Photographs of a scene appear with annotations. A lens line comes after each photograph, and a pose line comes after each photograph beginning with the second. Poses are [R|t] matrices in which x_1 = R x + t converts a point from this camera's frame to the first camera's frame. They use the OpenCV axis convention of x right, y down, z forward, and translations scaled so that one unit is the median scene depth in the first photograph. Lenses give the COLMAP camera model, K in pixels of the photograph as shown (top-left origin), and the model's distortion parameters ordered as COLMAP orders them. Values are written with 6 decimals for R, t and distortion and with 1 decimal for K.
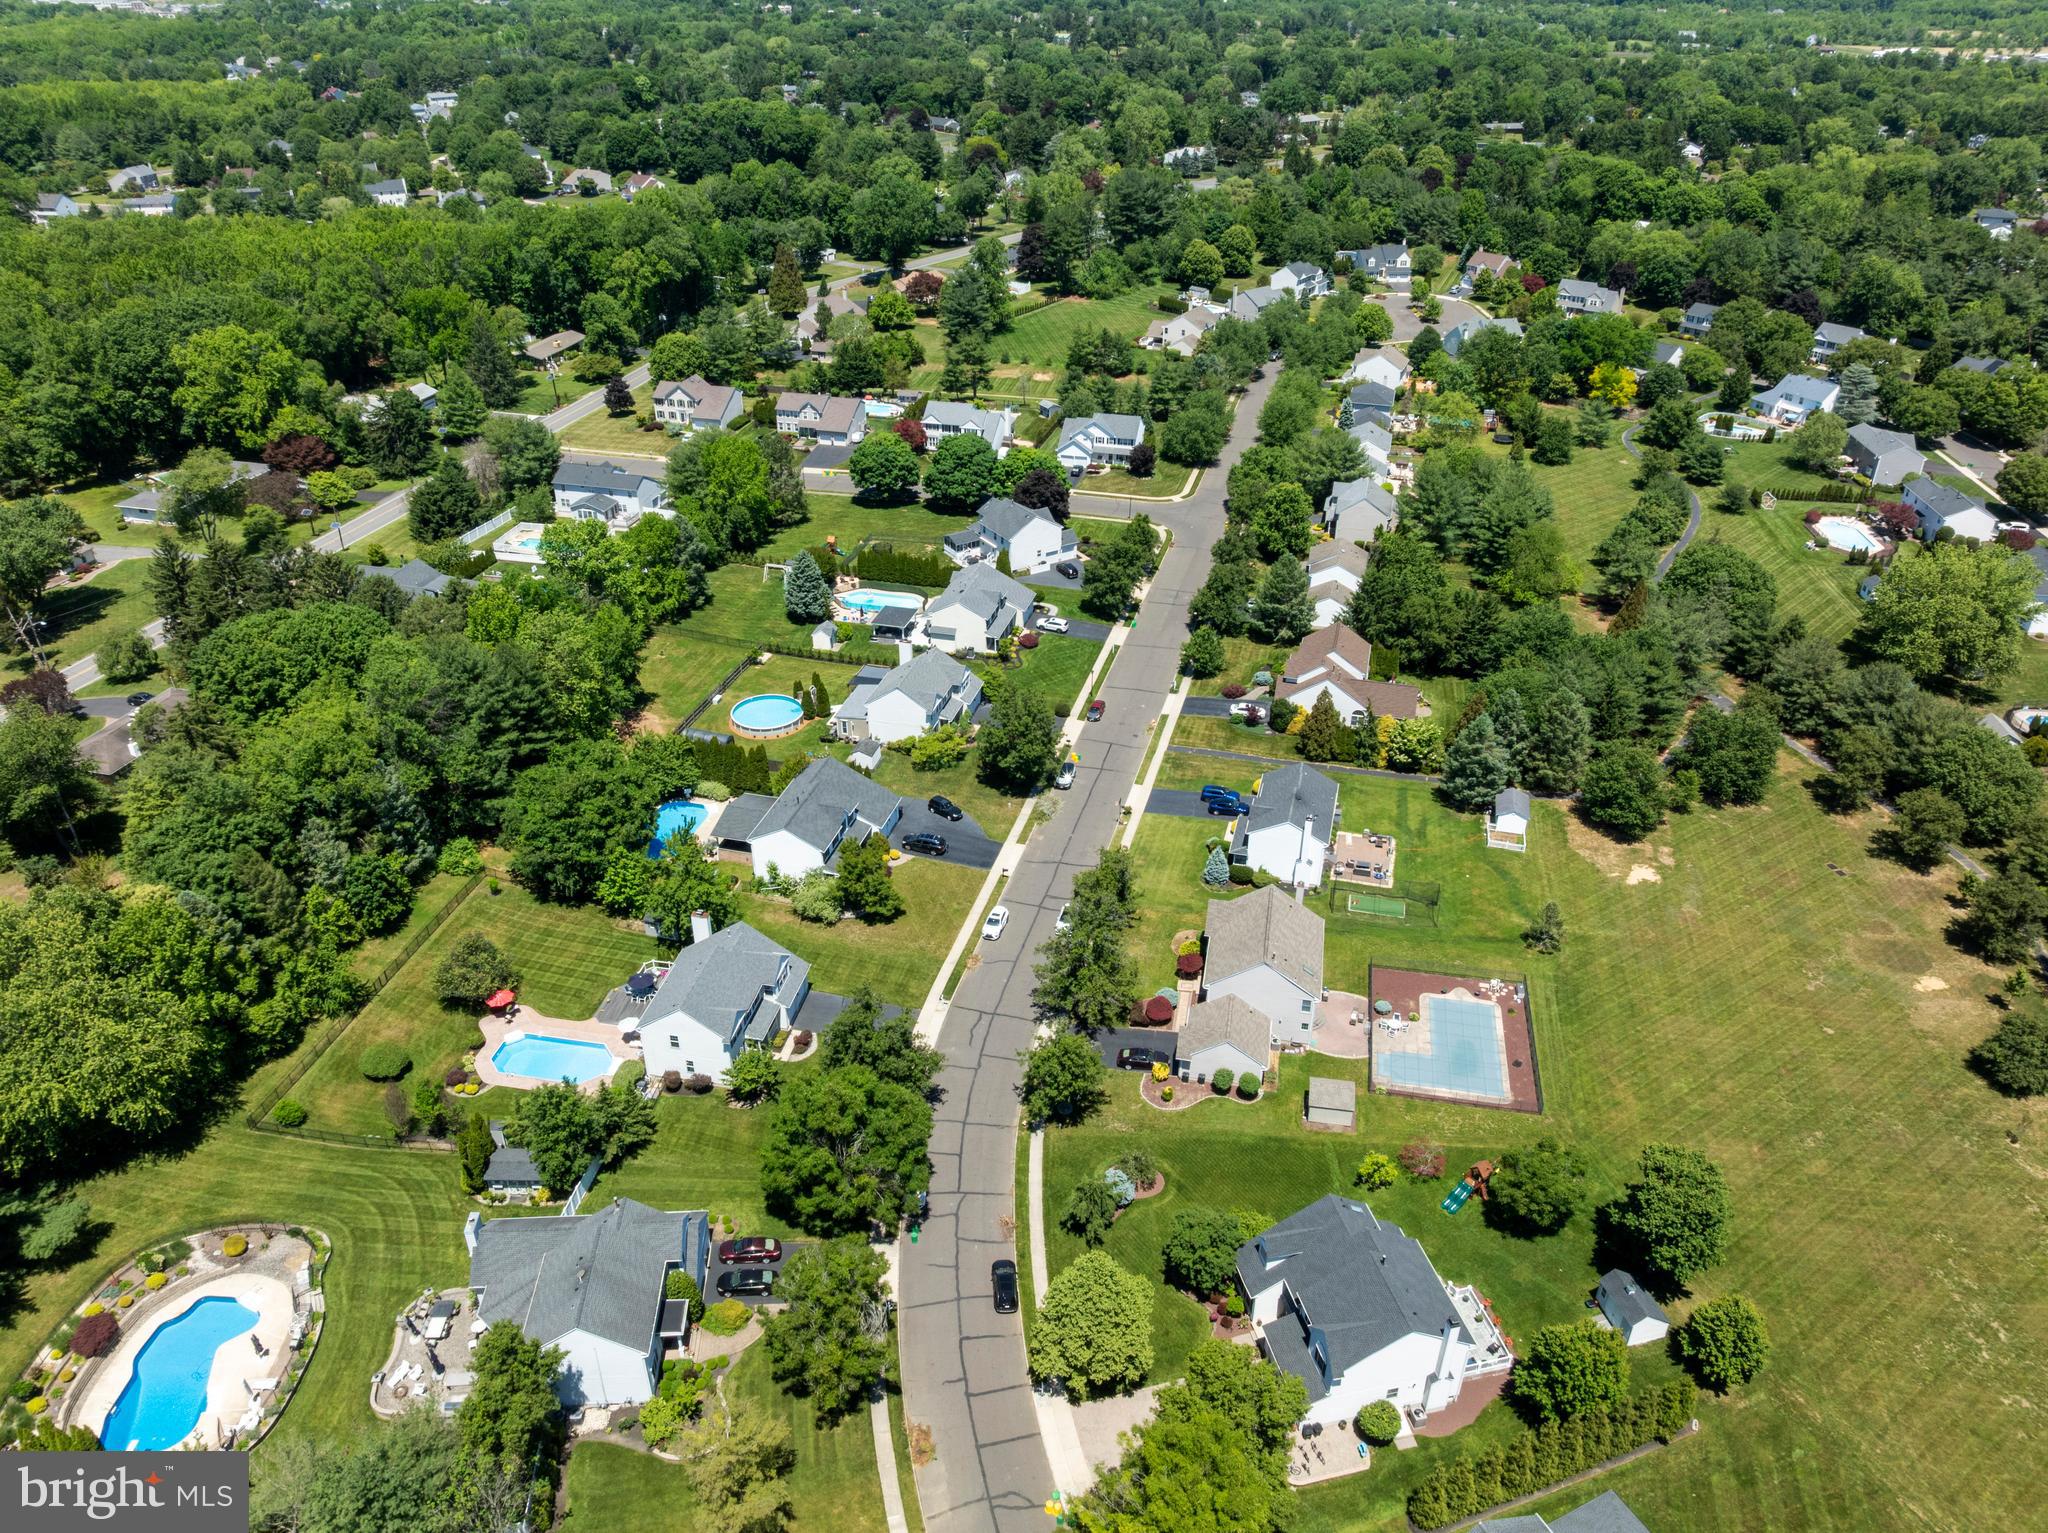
lens RADIAL K [[1450.2, 0, 1031.8], [0, 1450.2, 768.6], [0, 0, 1]] dist [-0.041424, 0.002295]
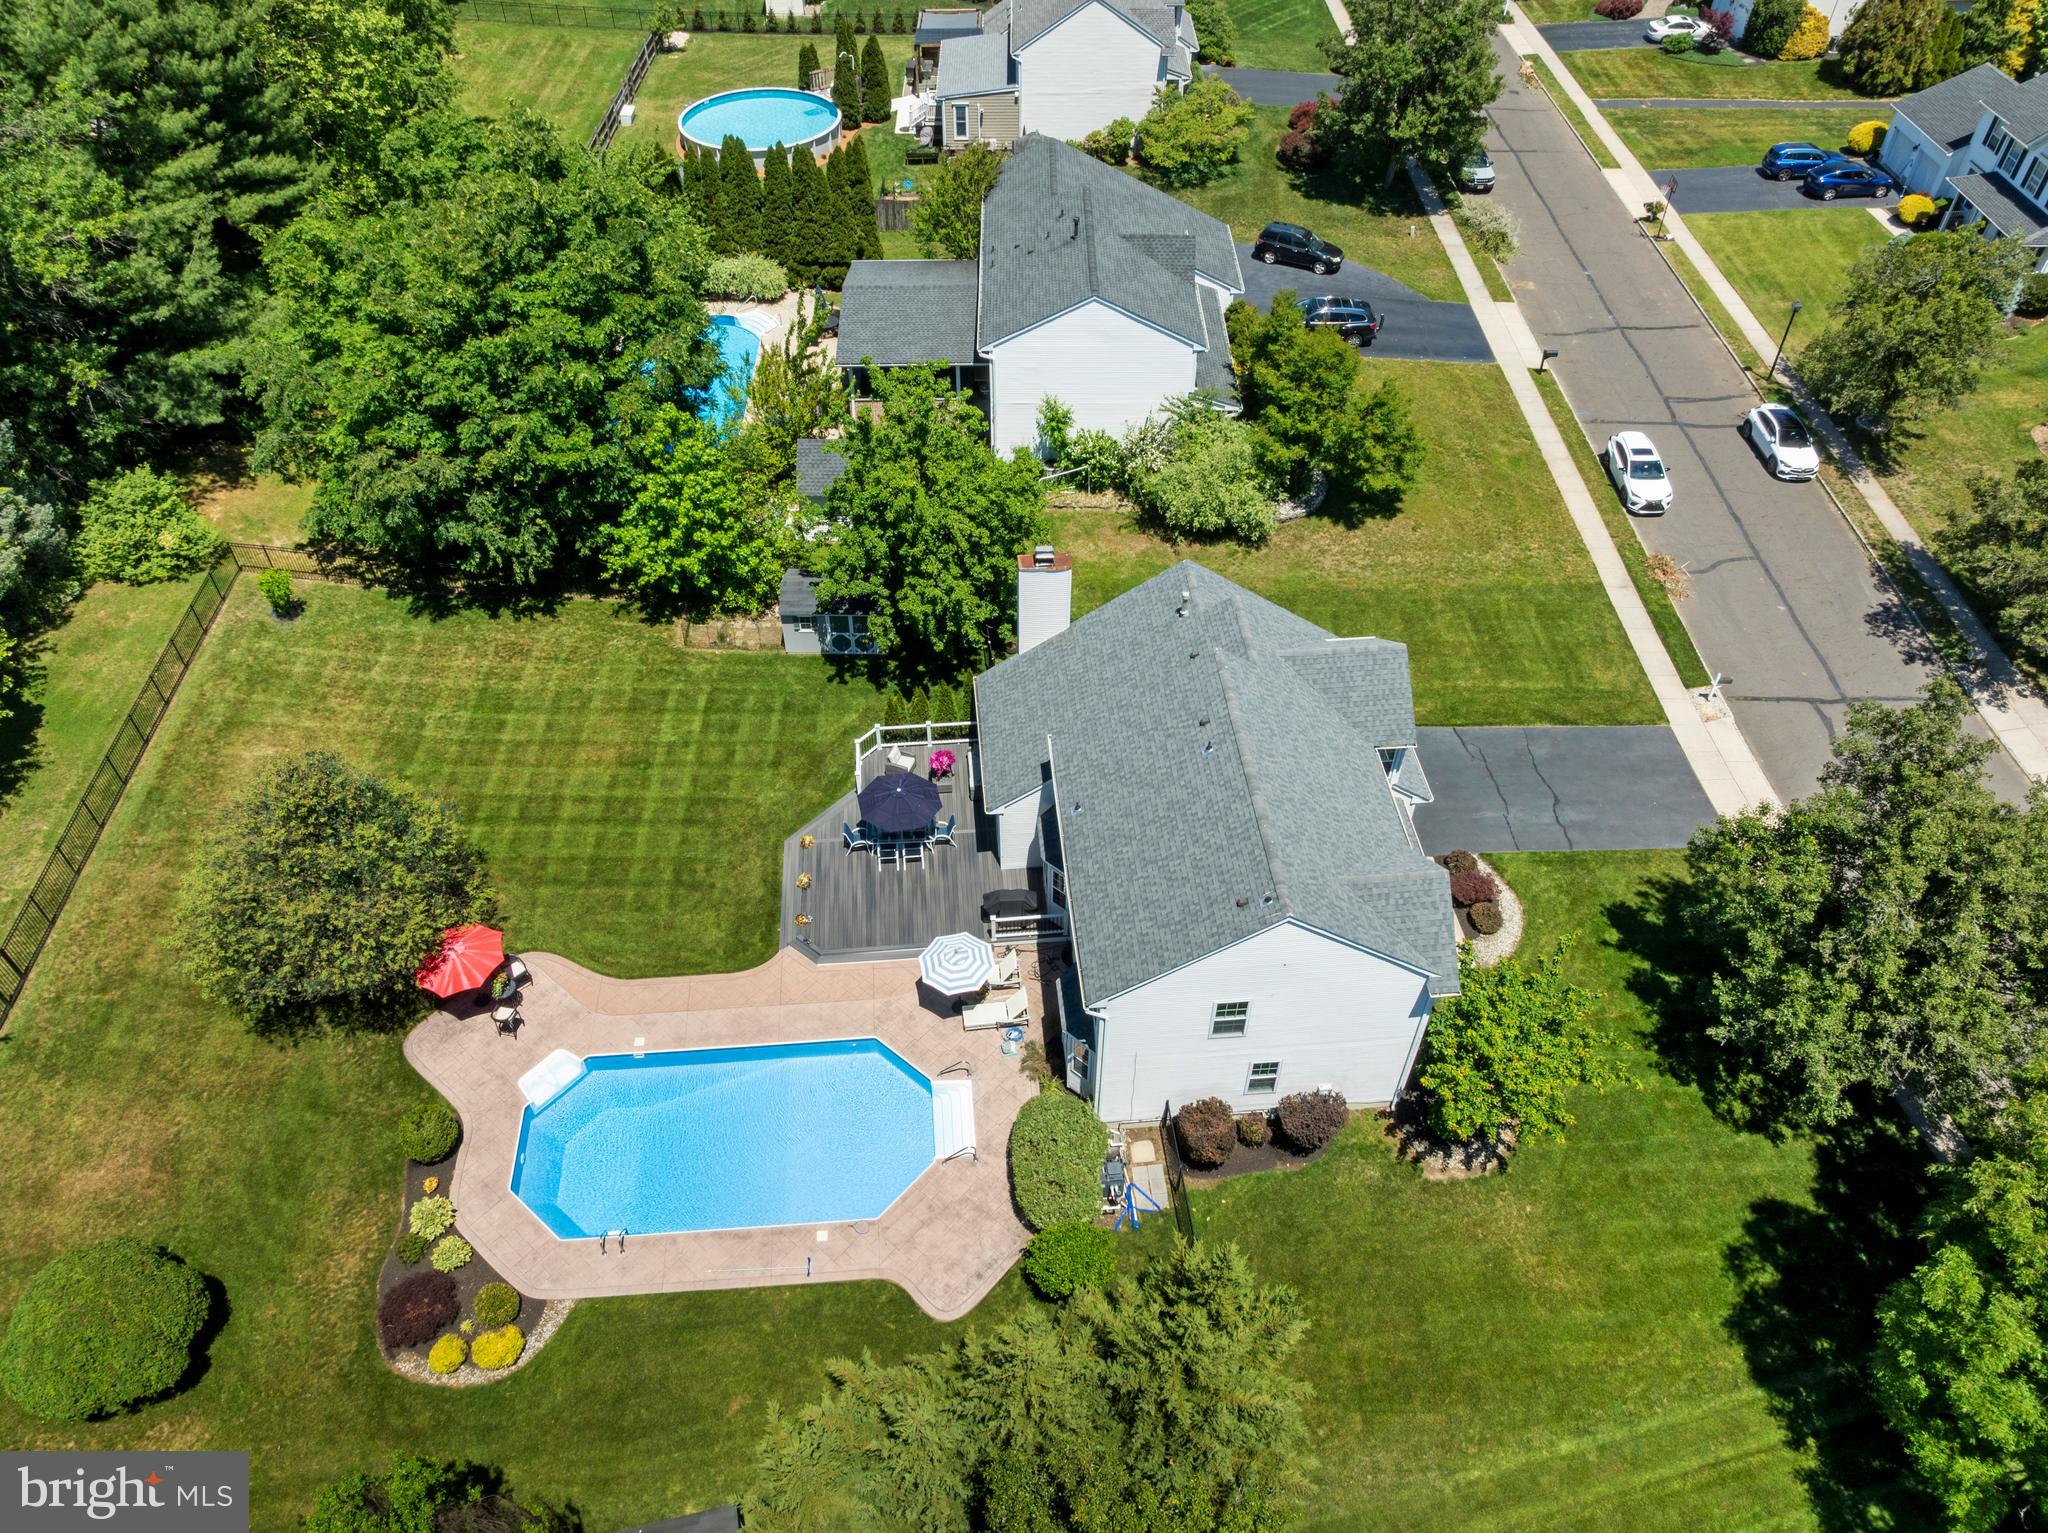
lens RADIAL K [[1450.2, 0, 1031.8], [0, 1450.2, 768.6], [0, 0, 1]] dist [-0.041424, 0.002295]
pose [[0.965351, -0.187414, 0.181584, -0.276659], [0.134339, 0.953471, 0.269898, 0.054788], [-0.223718, -0.236153, 0.945612, 0.646709]]
